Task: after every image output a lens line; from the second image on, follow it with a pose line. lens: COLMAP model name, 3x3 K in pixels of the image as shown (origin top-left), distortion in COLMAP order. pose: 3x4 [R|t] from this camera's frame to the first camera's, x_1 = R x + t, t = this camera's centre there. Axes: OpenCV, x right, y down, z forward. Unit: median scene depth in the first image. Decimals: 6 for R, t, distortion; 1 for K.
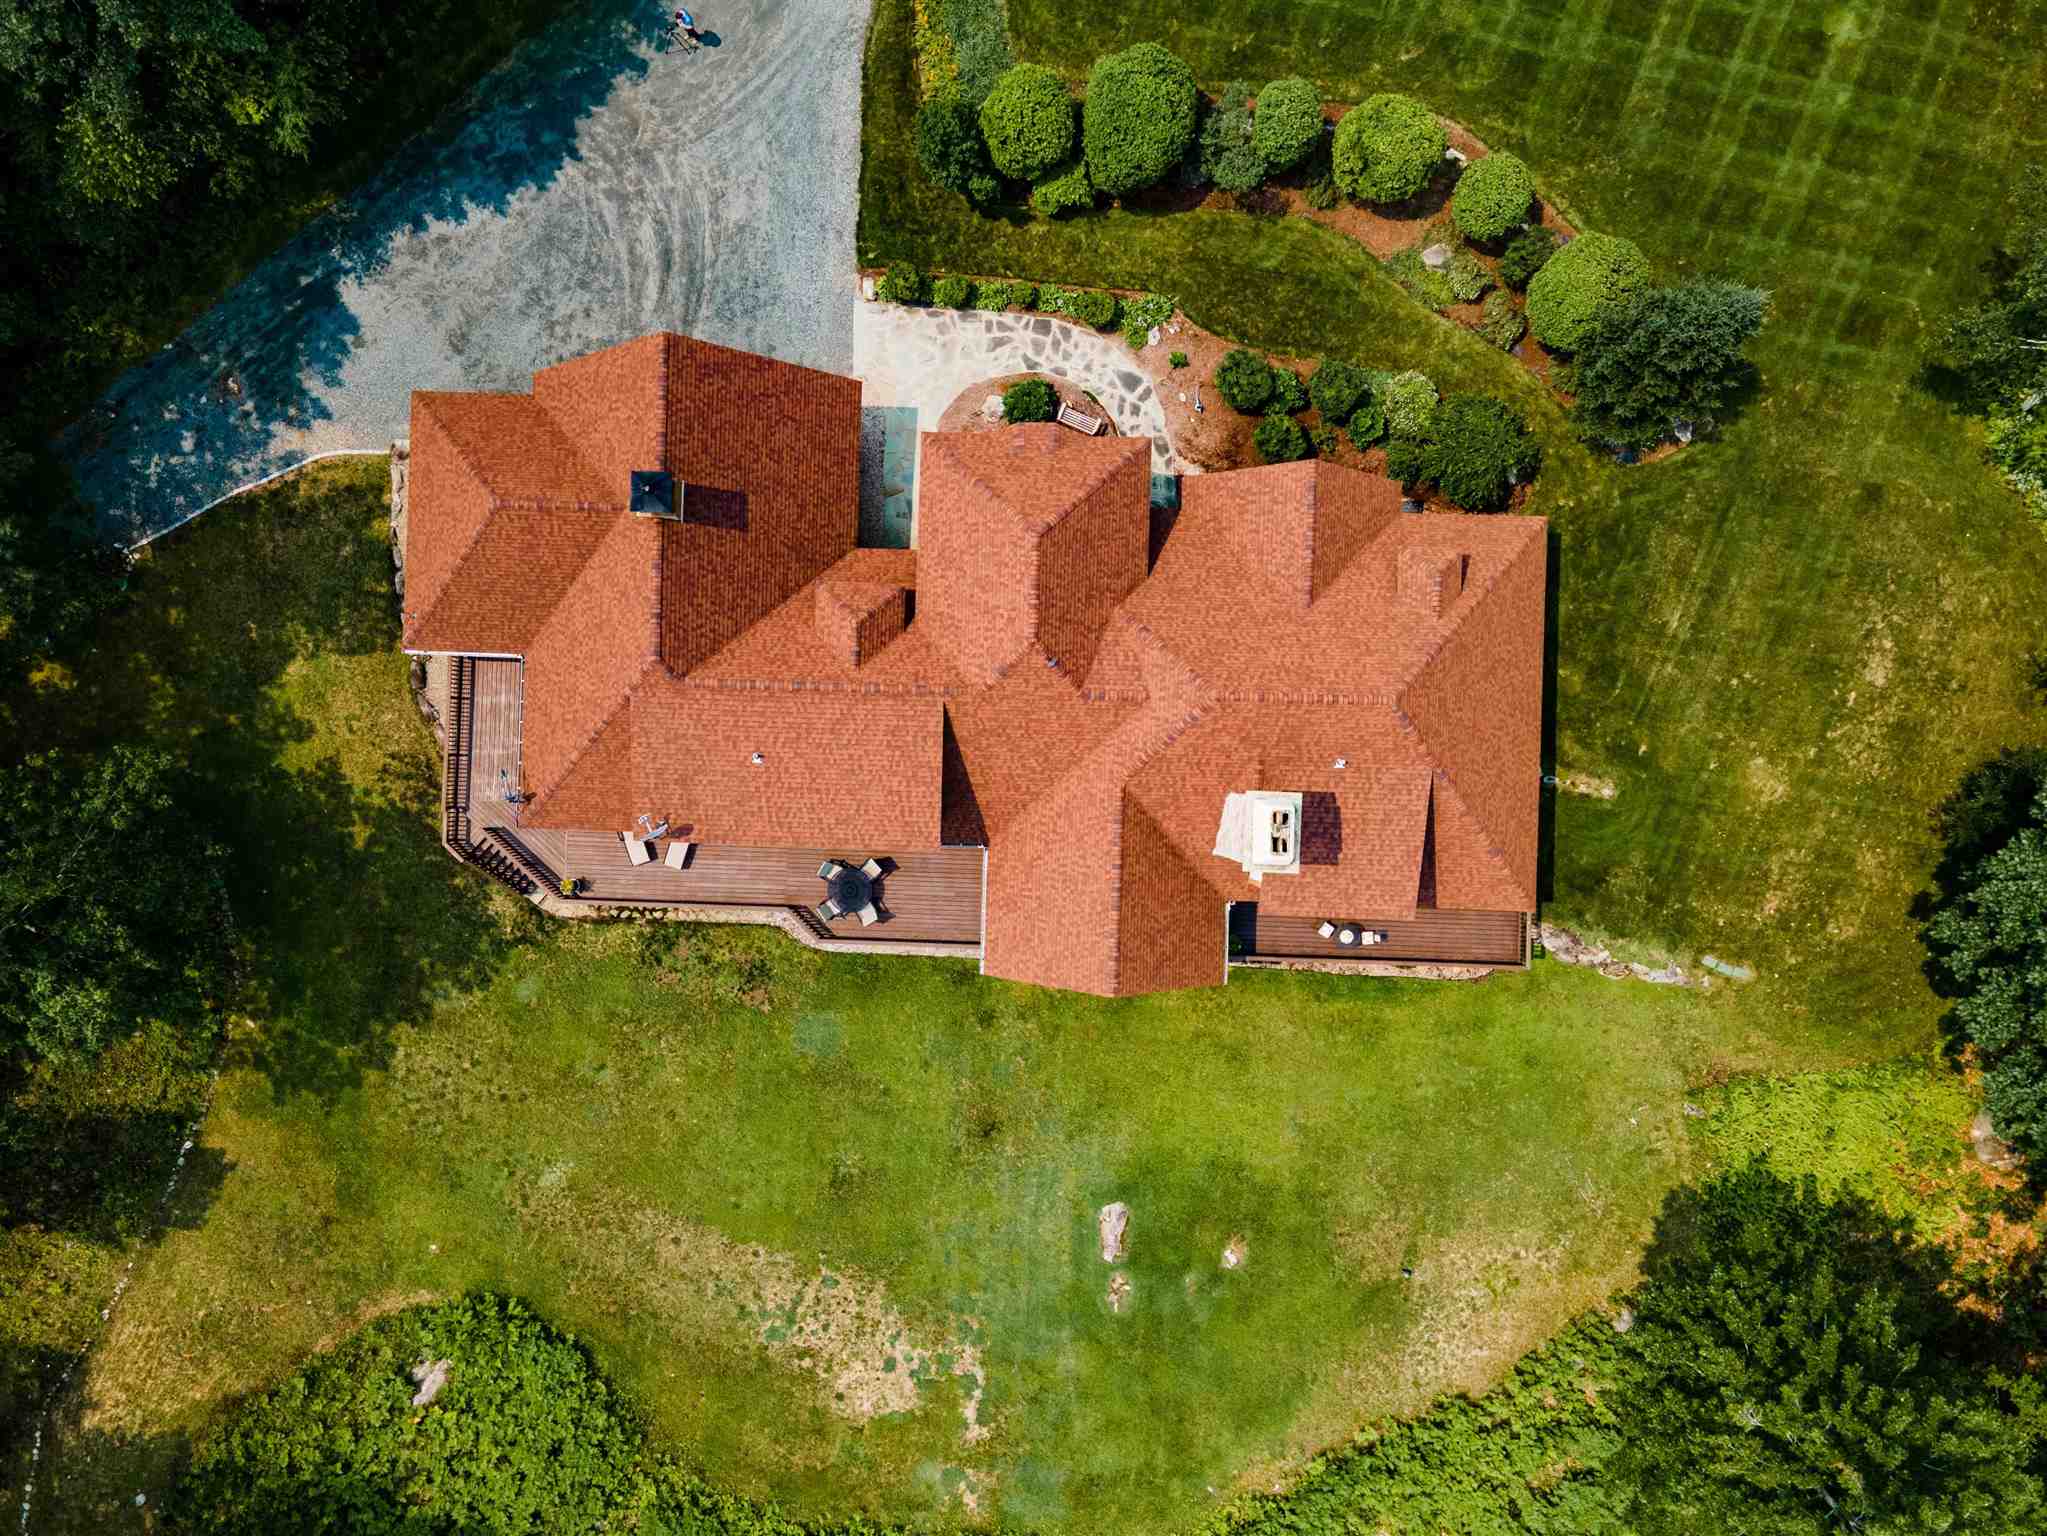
lens RADIAL K [[1521.3, 0, 970.7], [0, 1521.3, 736.6], [0, 0, 1]] dist [0.032558, 0.018927]
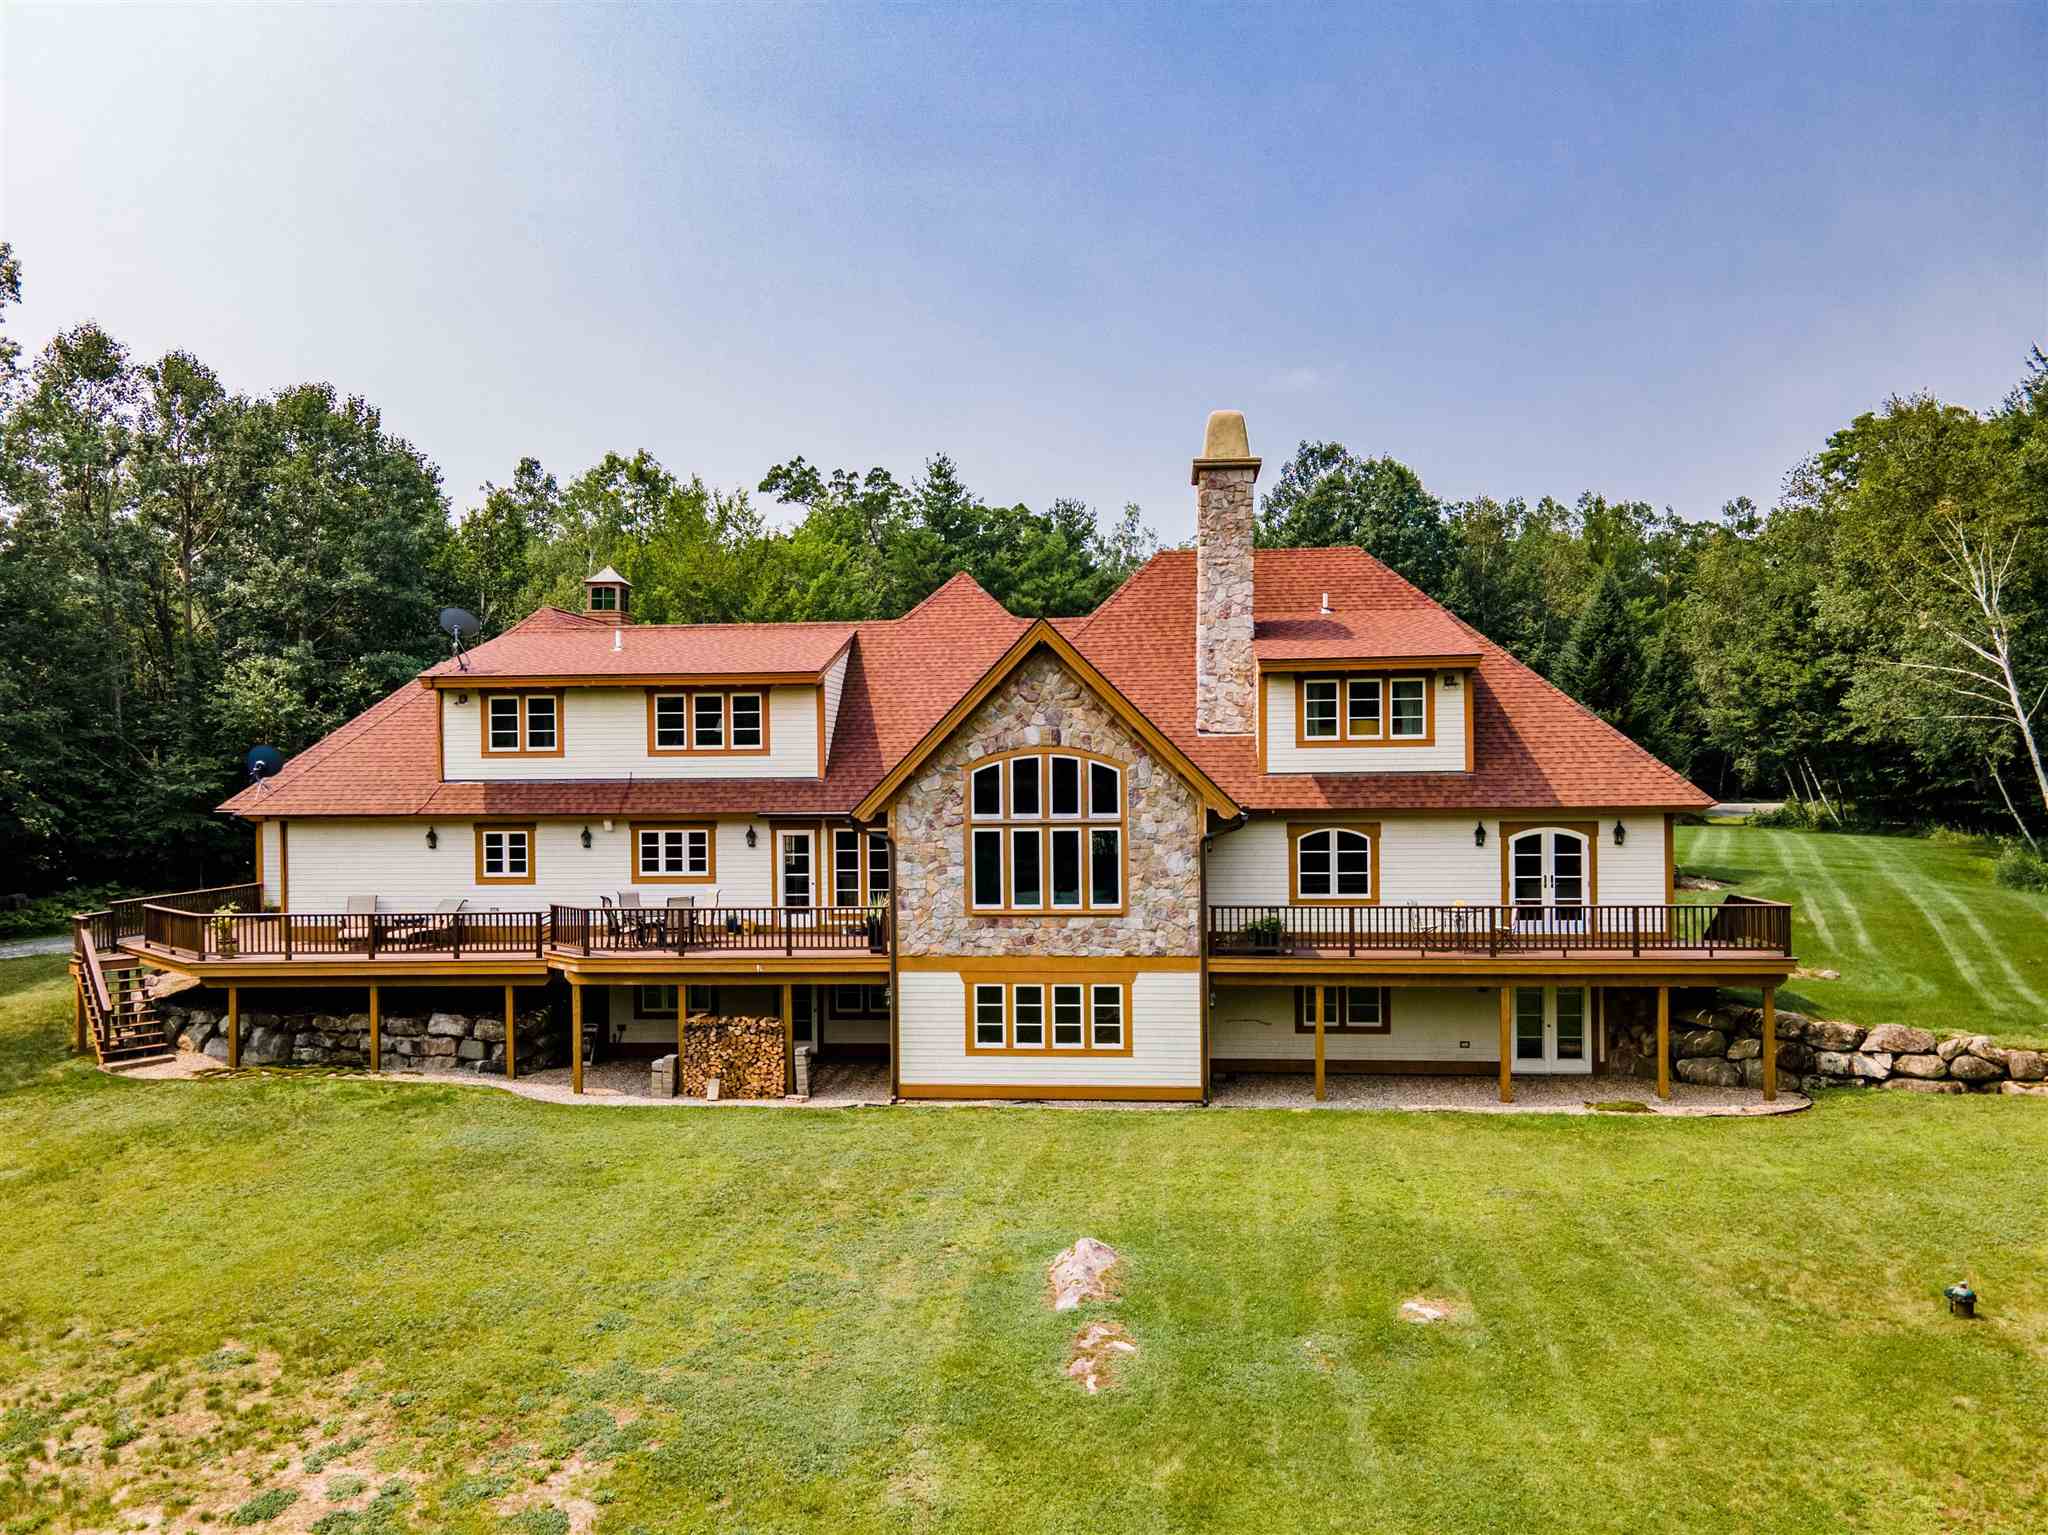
lens RADIAL K [[1522.0, 0, 1041.0], [0, 1522.0, 771.8], [0, 0, 1]] dist [0.032558, 0.018927]
pose [[0.999254, -0.002755, -0.038520, 0.098340], [-0.038482, 0.012522, -0.999181, 0.692776], [0.003236, 0.999918, 0.012407, 0.880893]]
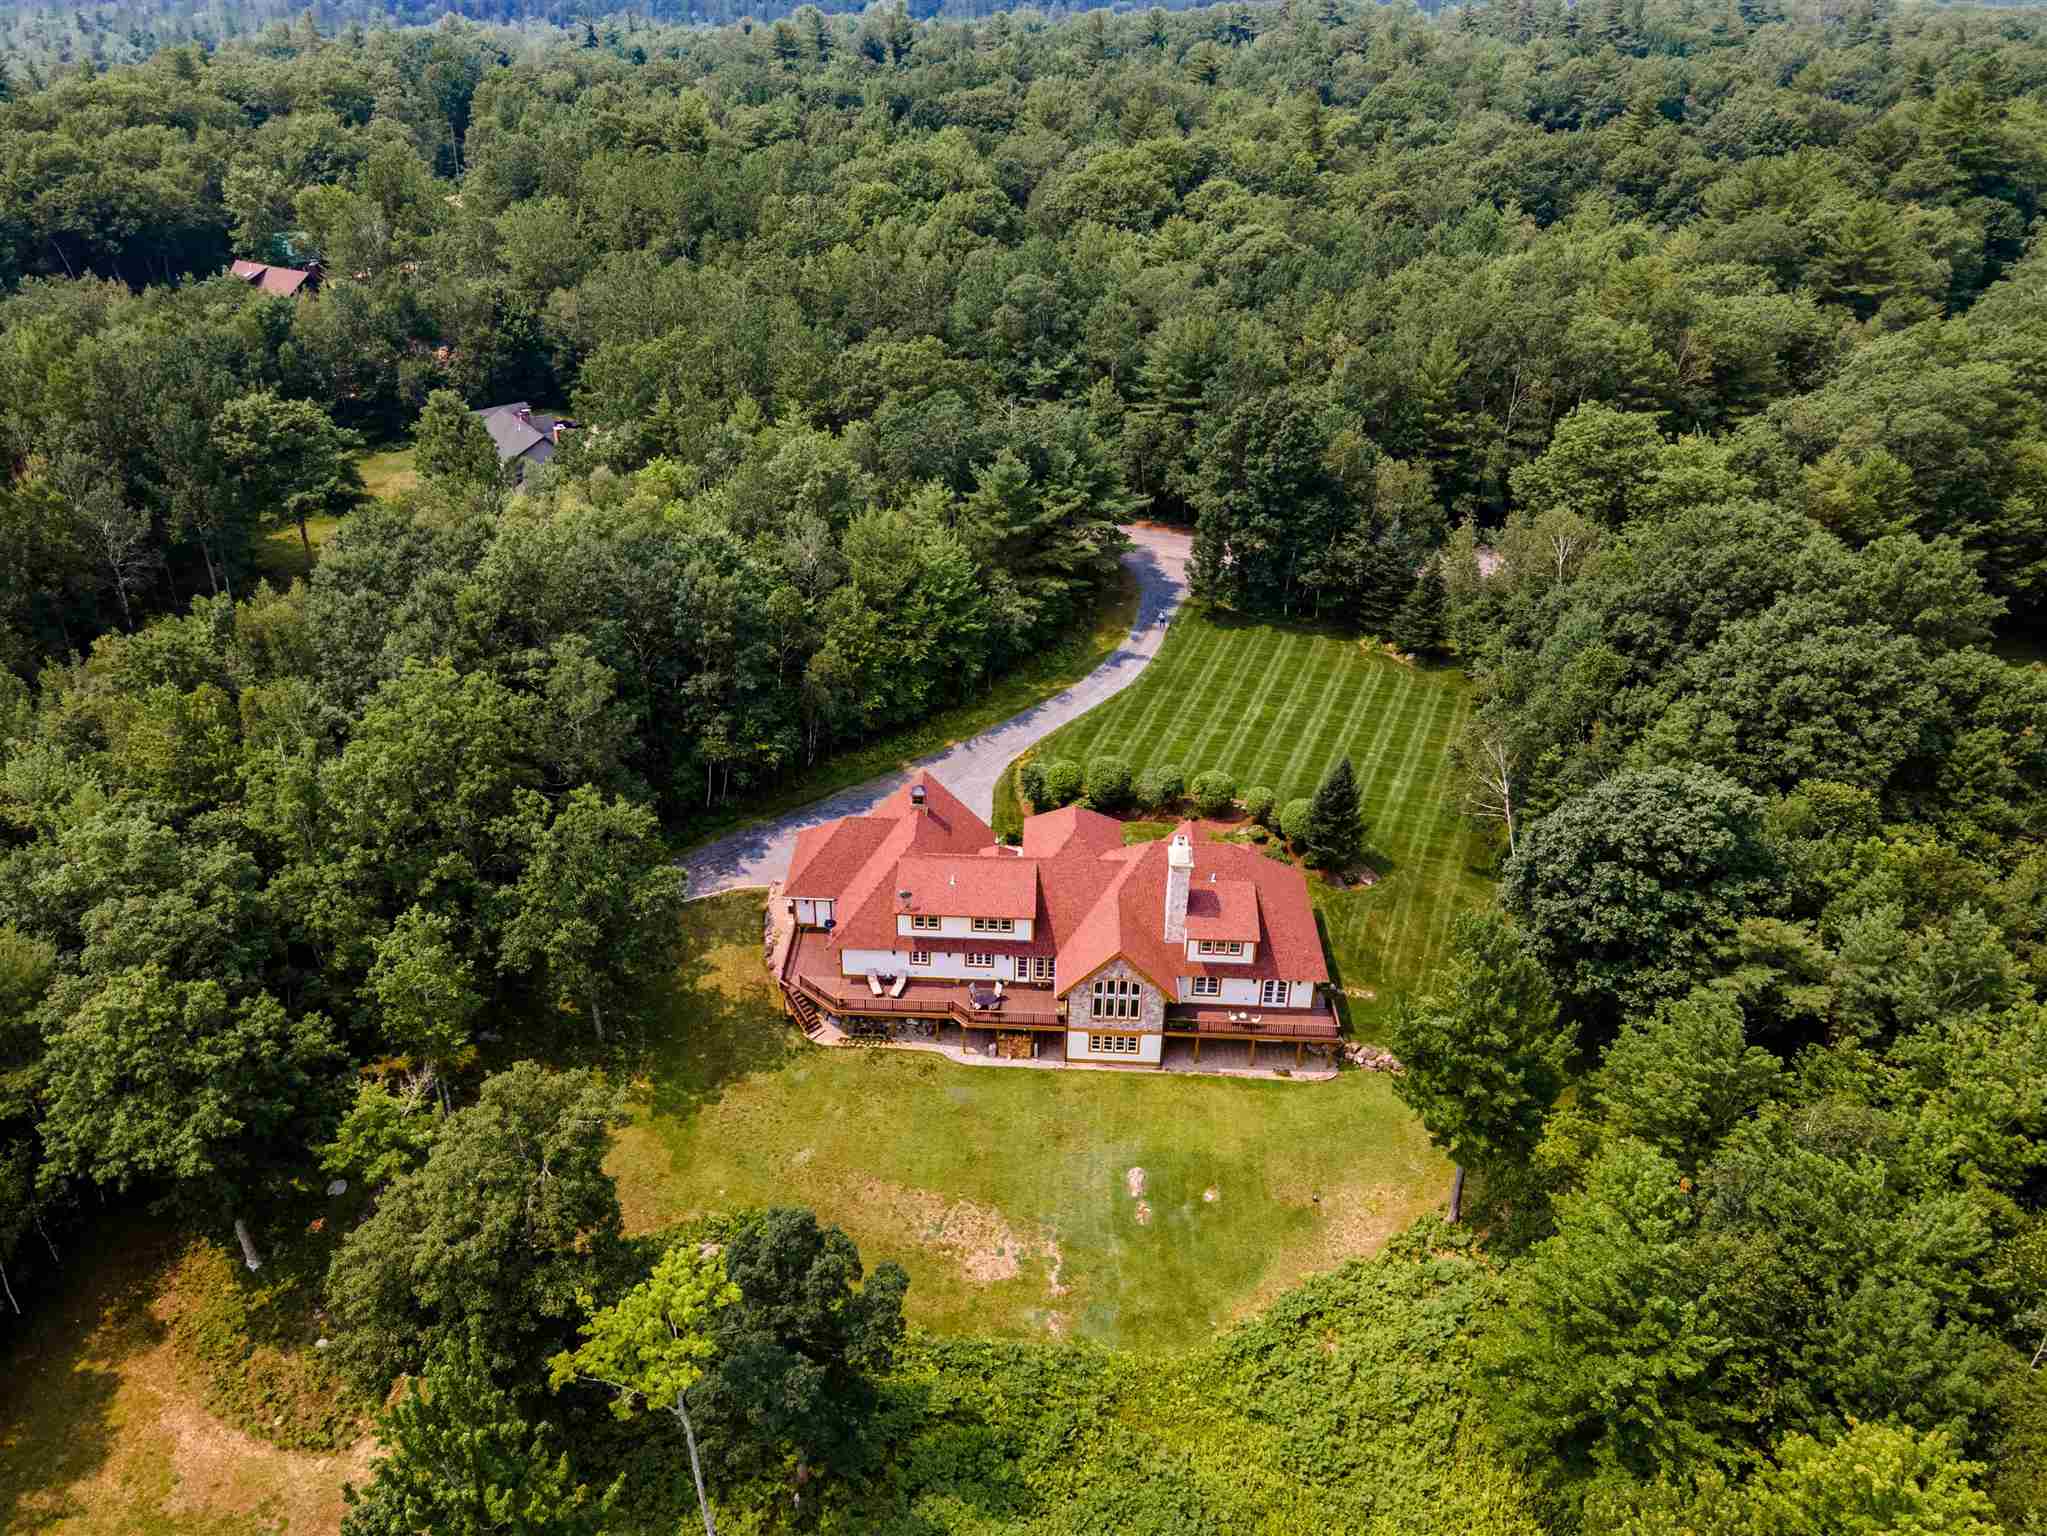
lens RADIAL K [[1521.3, 0, 1008.5], [0, 1521.3, 756.5], [0, 0, 1]] dist [0.032558, 0.018927]
pose [[0.999786, 0.018211, 0.009798, -0.070904], [-0.000858, 0.509924, -0.860219, 1.525527], [-0.020662, 0.860027, 0.509831, -0.242205]]
